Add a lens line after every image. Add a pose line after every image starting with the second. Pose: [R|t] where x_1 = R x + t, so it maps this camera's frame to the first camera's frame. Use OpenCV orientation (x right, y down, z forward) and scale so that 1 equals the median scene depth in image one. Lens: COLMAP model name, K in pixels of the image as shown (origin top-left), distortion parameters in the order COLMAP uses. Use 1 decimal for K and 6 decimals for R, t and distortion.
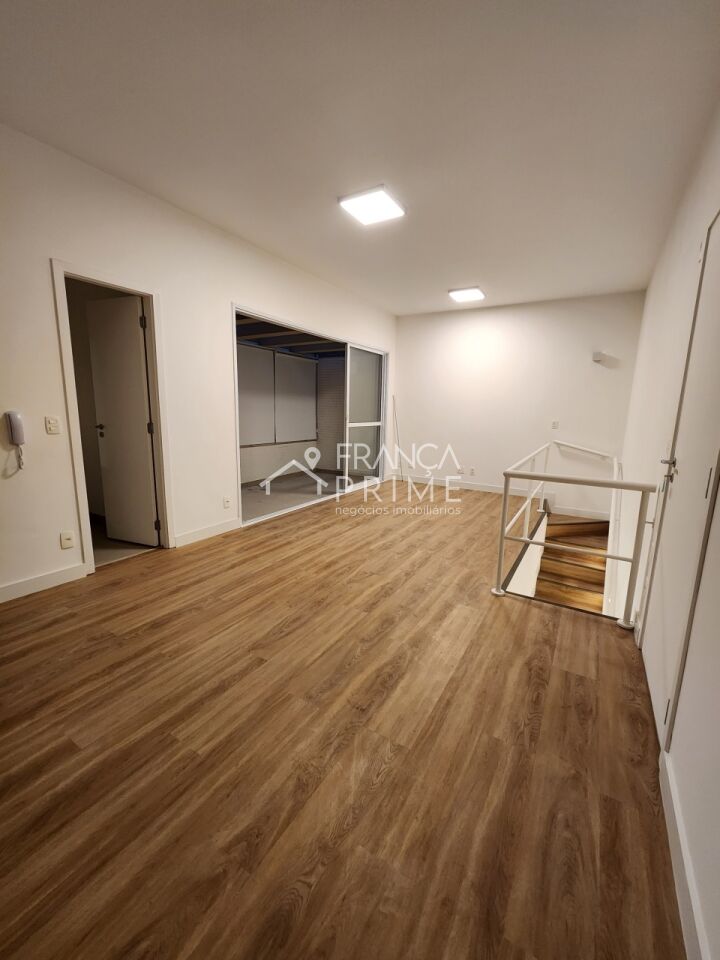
lens RADIAL K [[391.9, 0, 364.0], [0, 391.9, 478.2], [0, 0, 1]] dist [-0.000423, -0.000616]
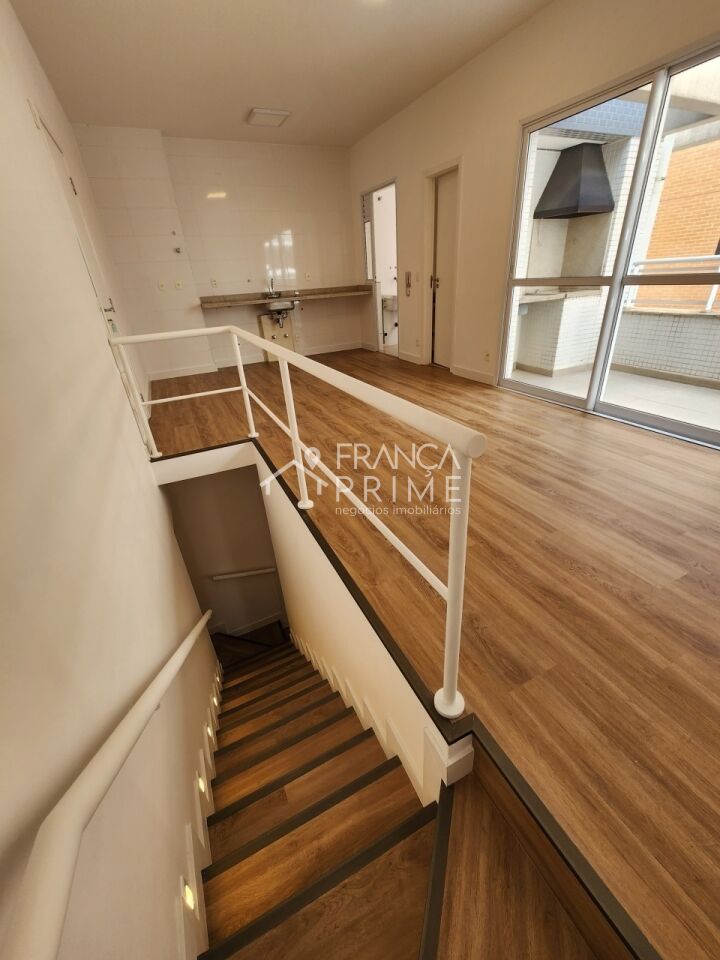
lens RADIAL K [[391.9, 0, 364.0], [0, 391.9, 478.2], [0, 0, 1]] dist [-0.000423, -0.000616]
pose [[-0.550549, 0.394006, -0.735972, 0.893766], [-0.102398, 0.843081, 0.527947, -0.219564], [0.828499, 0.366023, -0.423812, 1.505794]]
